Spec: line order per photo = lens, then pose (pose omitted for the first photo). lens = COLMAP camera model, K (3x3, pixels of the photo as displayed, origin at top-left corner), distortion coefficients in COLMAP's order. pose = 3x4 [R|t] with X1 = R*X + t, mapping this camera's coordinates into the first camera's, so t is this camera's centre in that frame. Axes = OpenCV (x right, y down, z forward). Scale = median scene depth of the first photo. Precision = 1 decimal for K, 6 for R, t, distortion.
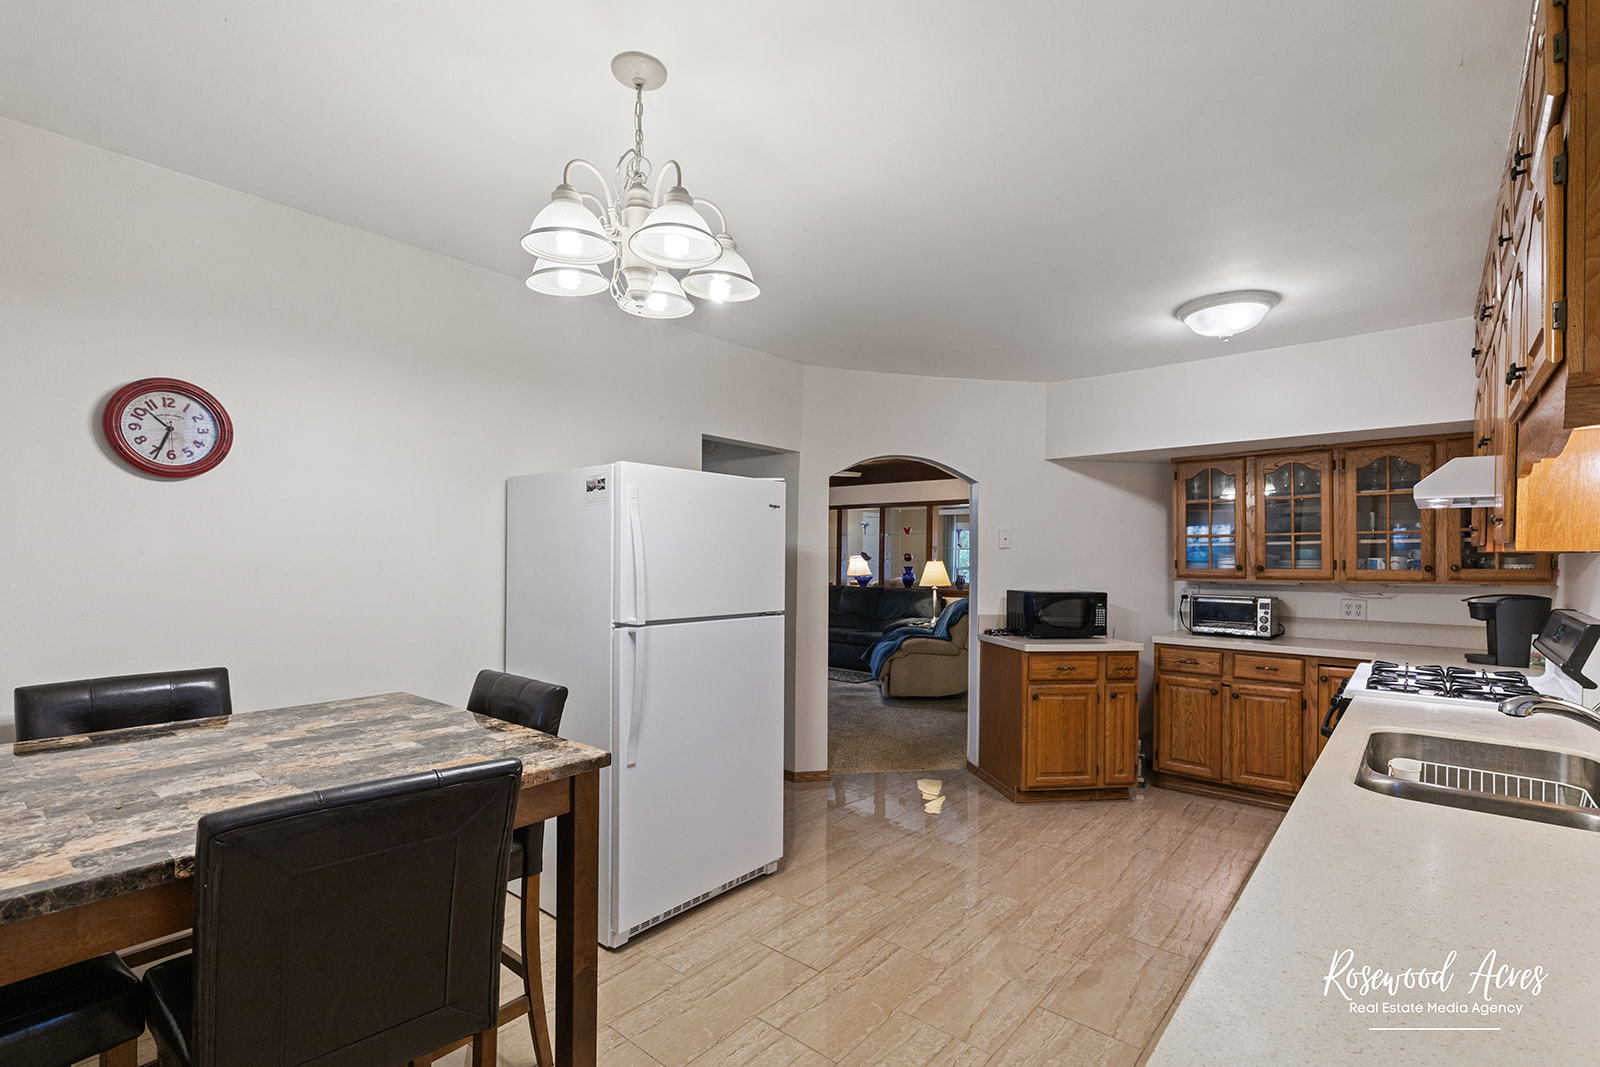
lens RADIAL K [[724.7, 0, 802.9], [0, 724.7, 556.9], [0, 0, 1]] dist [0.000104, 0.000005]
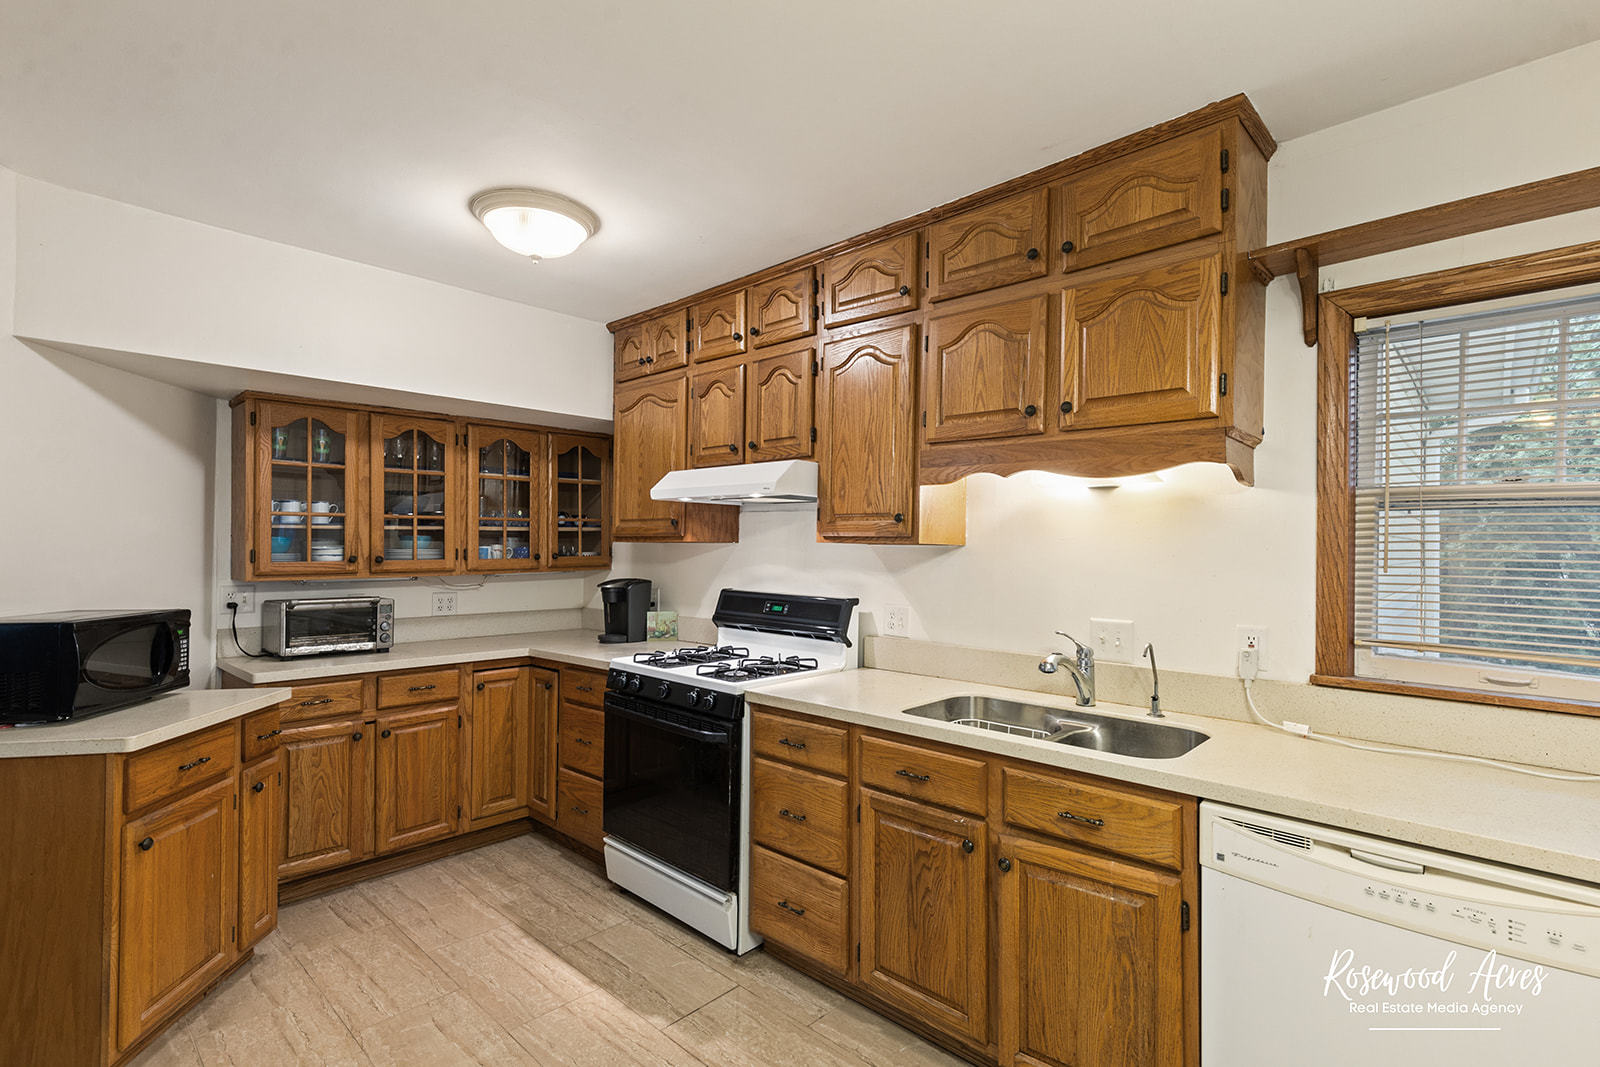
lens RADIAL K [[743.3, 0, 800.0], [0, 743.3, 533.5], [0, 0, 1]] dist [0.000838, 0.000015]
pose [[0.039415, 0.014887, 0.999112, -0.142301], [-0.005260, 0.999878, -0.014691, -0.002958], [-0.999209, -0.004676, 0.039489, 0.540872]]
